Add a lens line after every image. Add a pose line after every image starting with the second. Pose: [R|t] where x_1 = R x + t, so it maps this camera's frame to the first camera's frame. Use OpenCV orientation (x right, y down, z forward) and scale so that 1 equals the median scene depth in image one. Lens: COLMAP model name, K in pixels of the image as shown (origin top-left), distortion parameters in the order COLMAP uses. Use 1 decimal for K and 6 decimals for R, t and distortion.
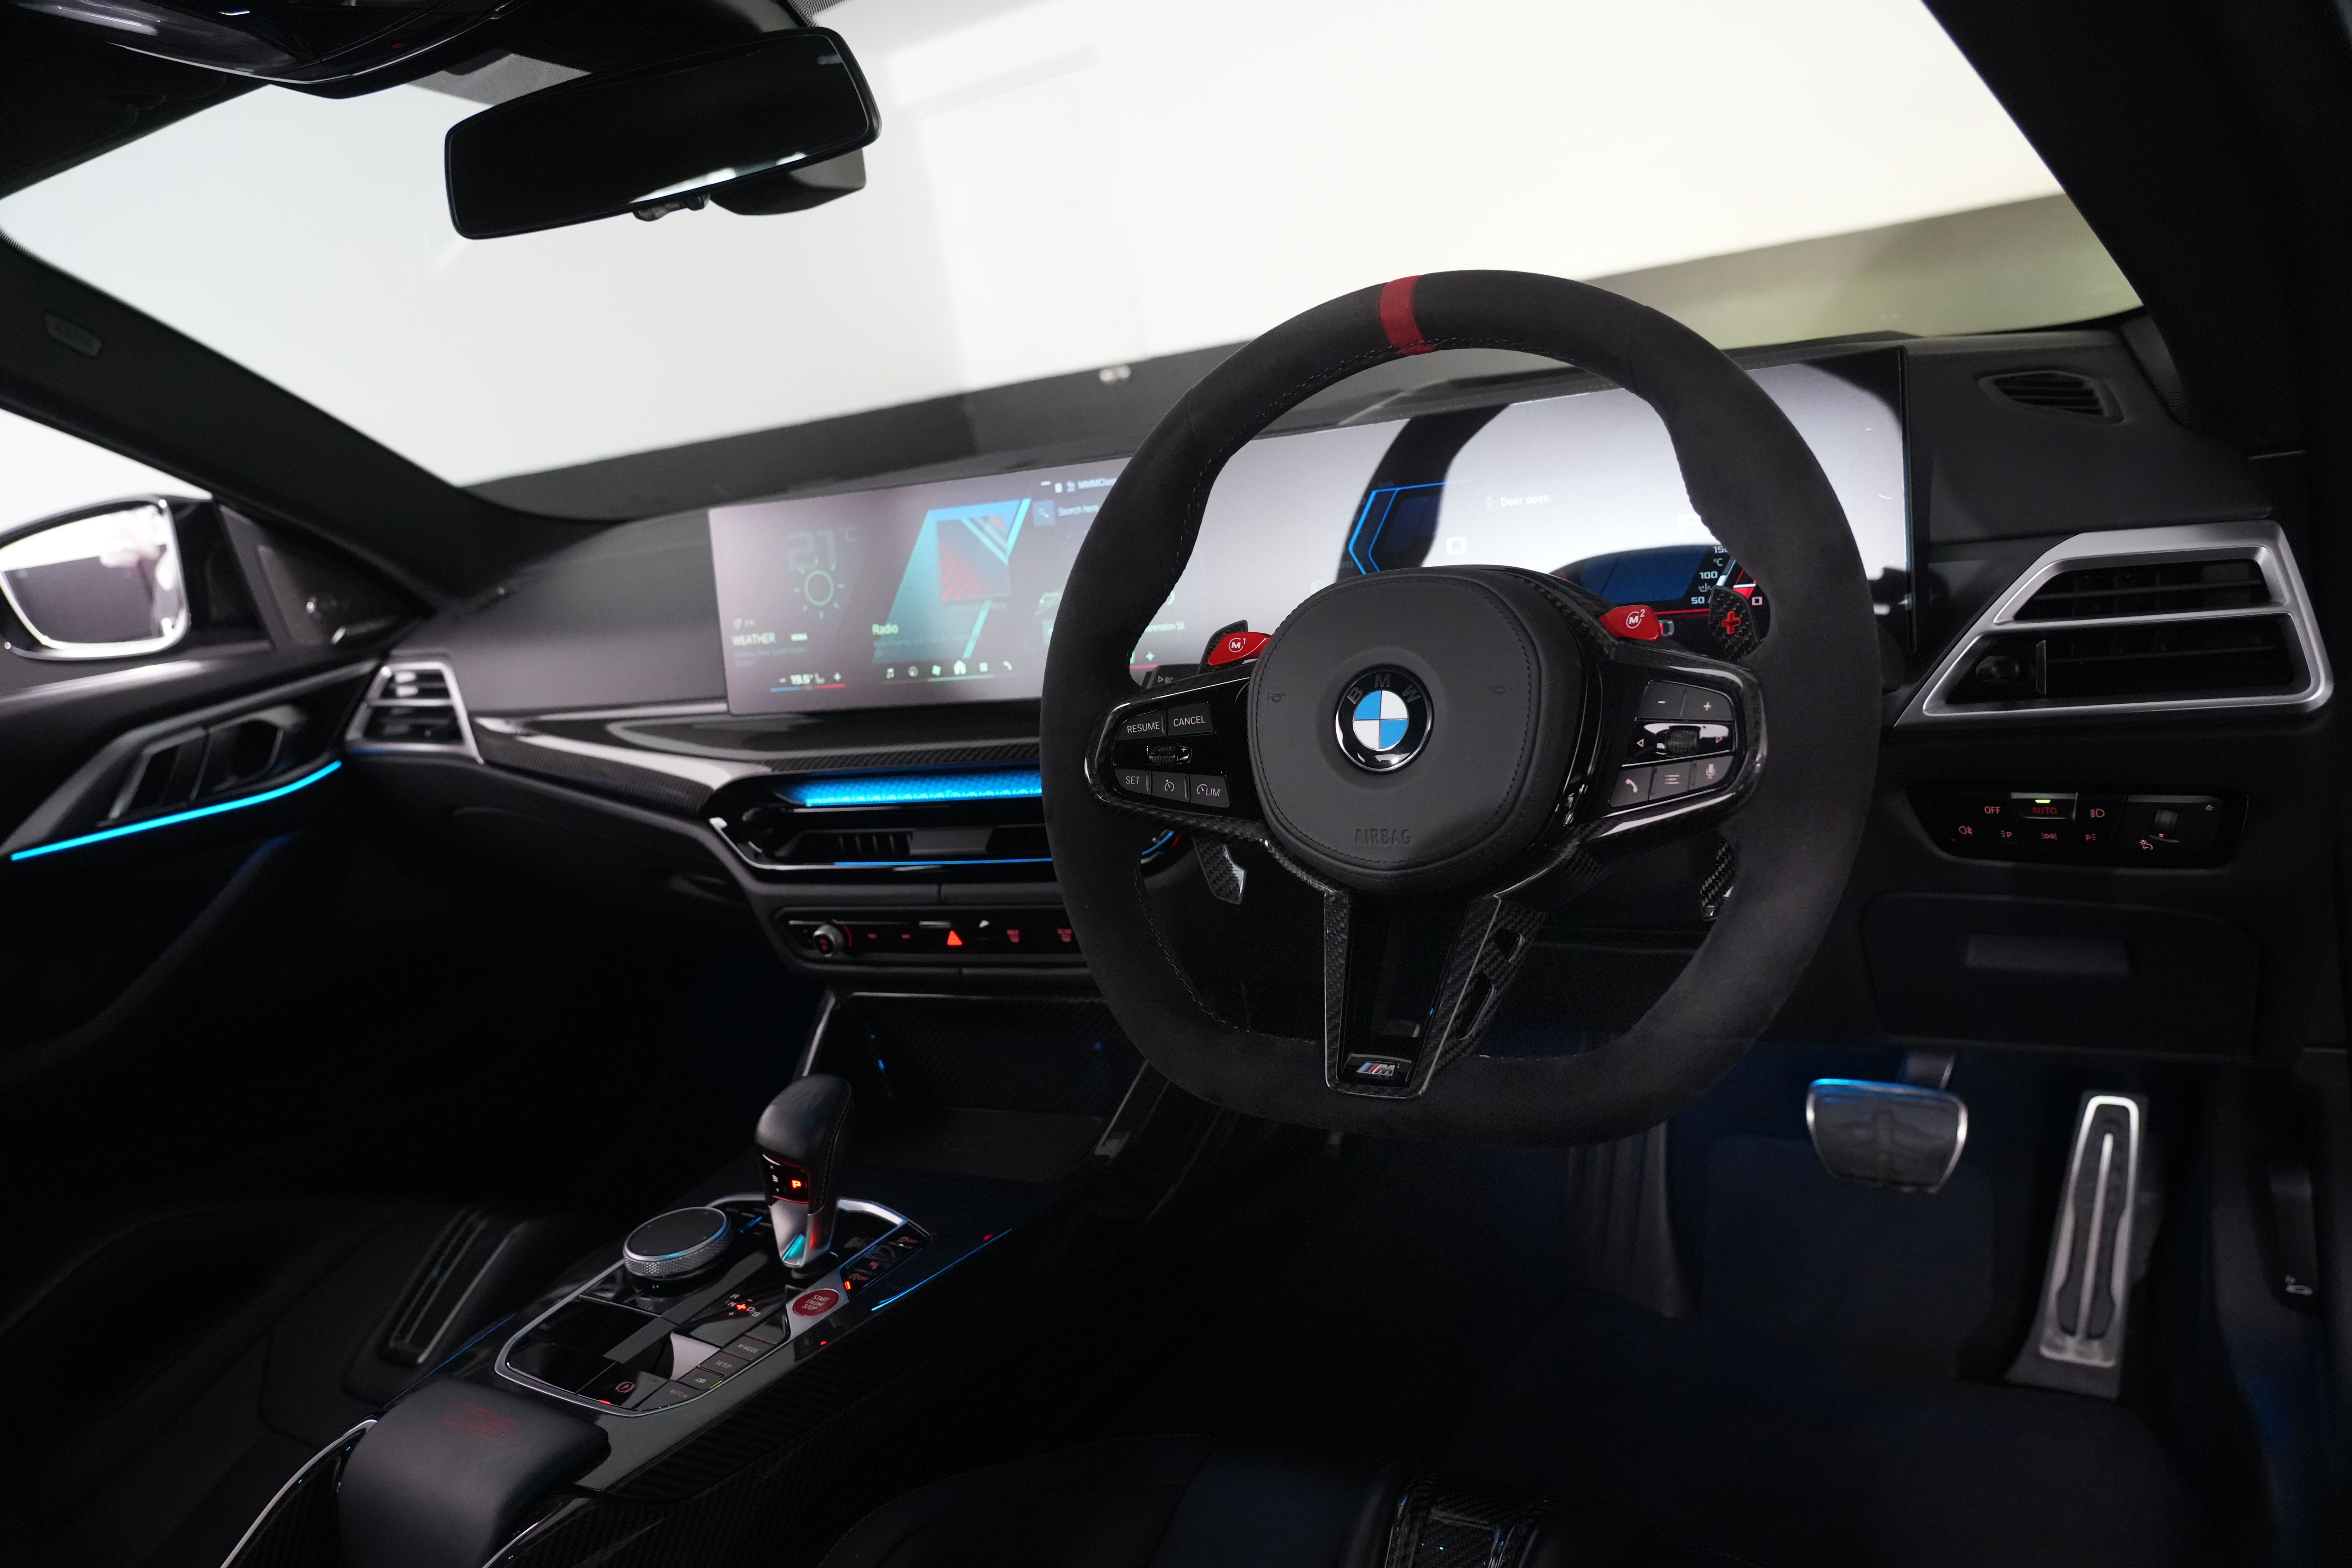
lens RADIAL K [[1581.4, 0, 1157.0], [0, 1581.4, 766.9], [0, 0, 1]] dist [-0.023839, 0.015593]
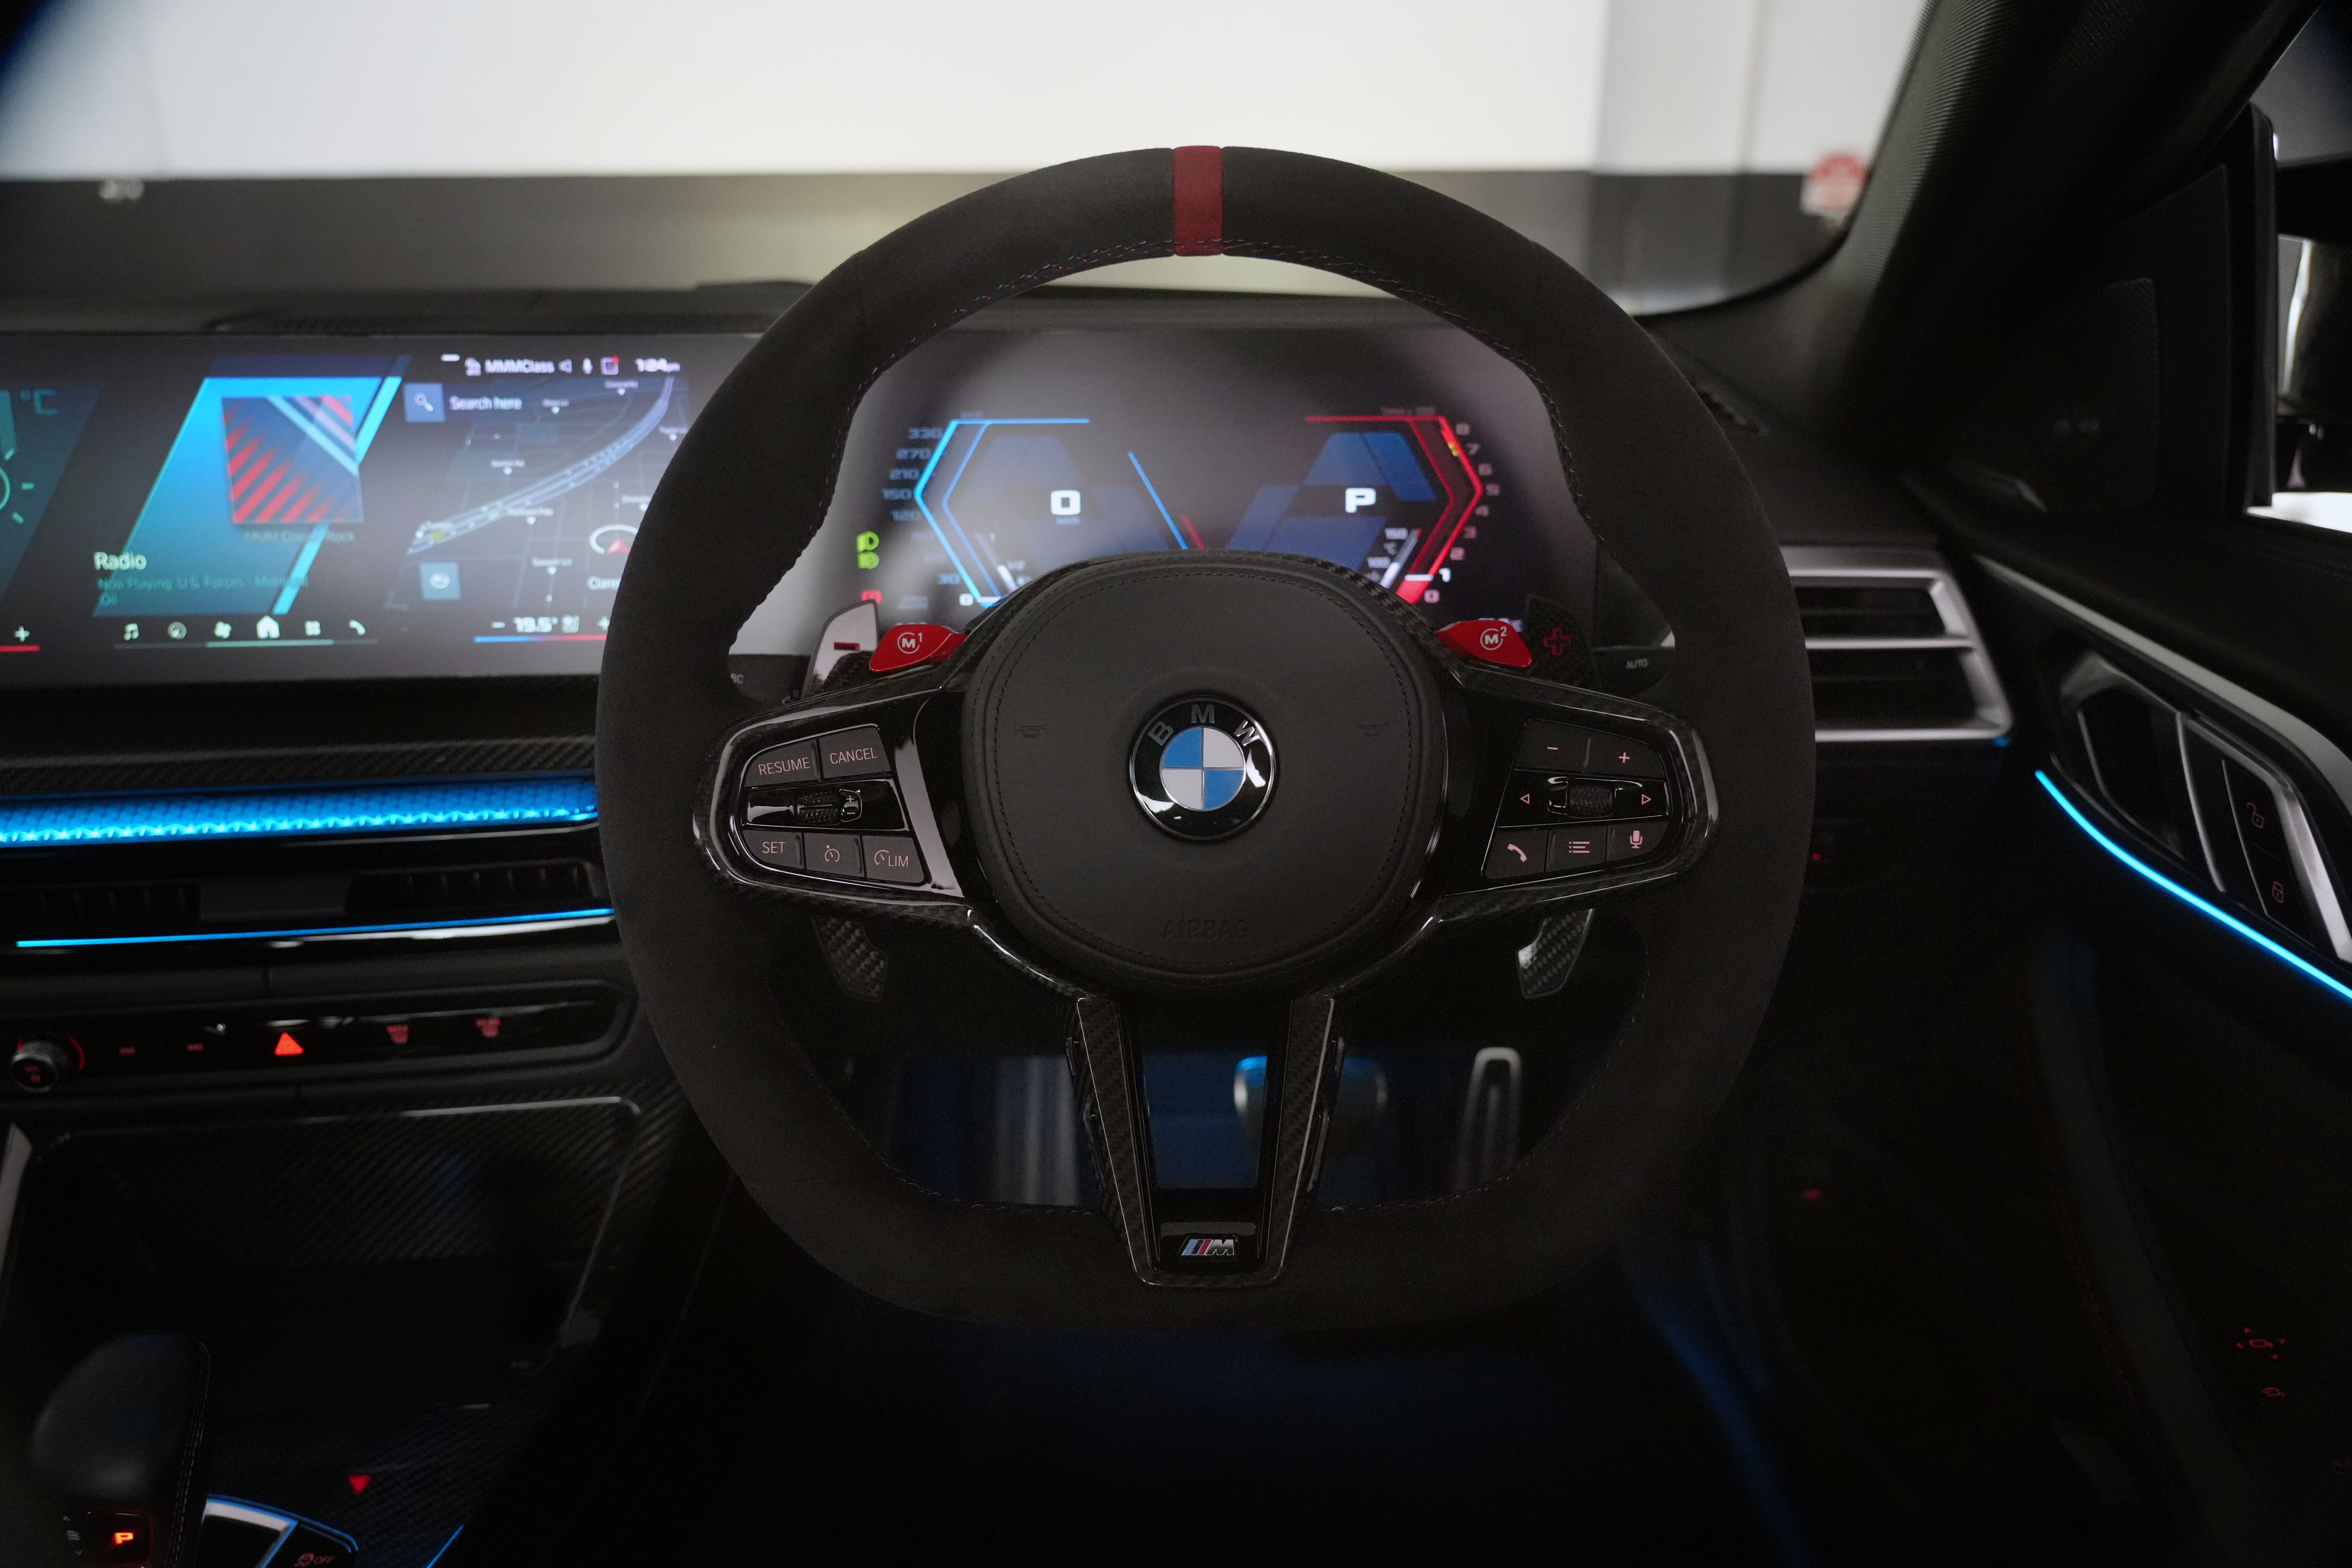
lens RADIAL K [[1581.4, 0, 1185.8], [0, 1581.4, 789.8], [0, 0, 1]] dist [-0.023839, 0.015593]
pose [[0.841349, -0.031725, 0.539561, -0.161052], [-0.006642, 0.997594, 0.069013, -0.044167], [-0.540452, -0.061648, 0.839114, 0.252068]]
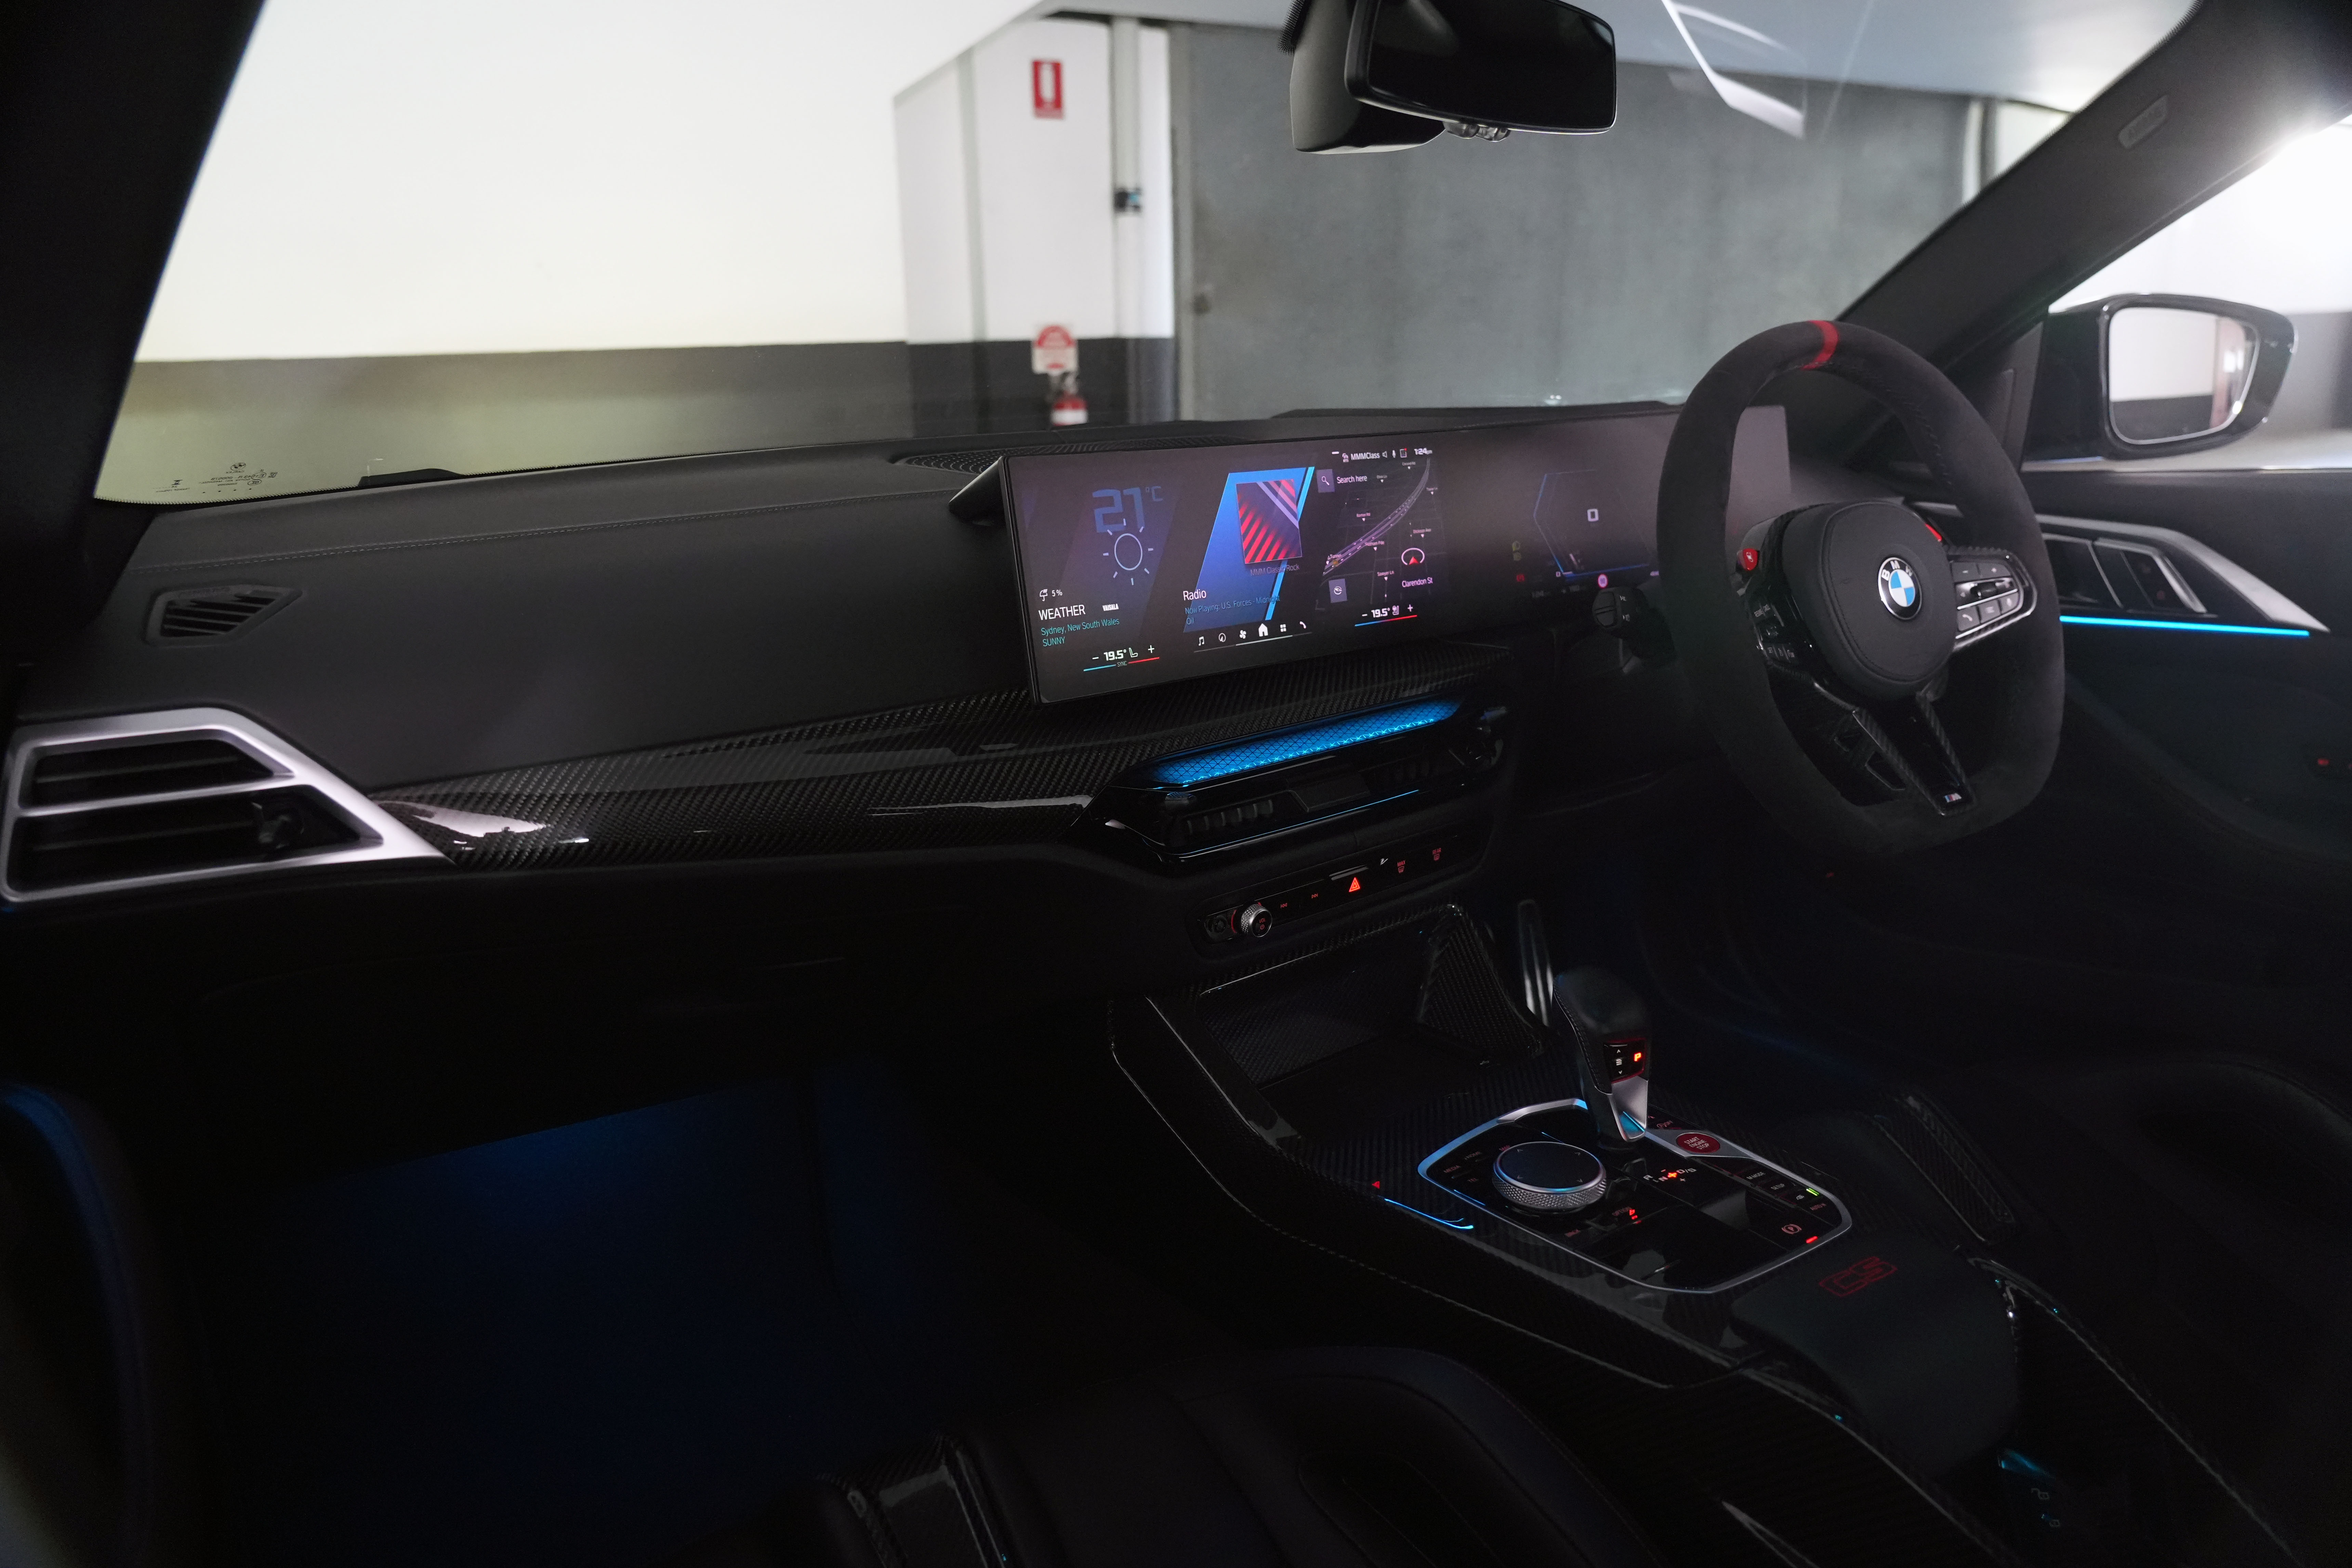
lens RADIAL K [[1581.5, 0, 1149.4], [0, 1581.5, 777.8], [0, 0, 1]] dist [-0.023839, 0.015593]
pose [[0.442653, -0.086535, 0.892508, -1.079071], [0.177244, 0.984138, 0.007512, 0.009171], [-0.879001, 0.154867, 0.450969, 0.637694]]
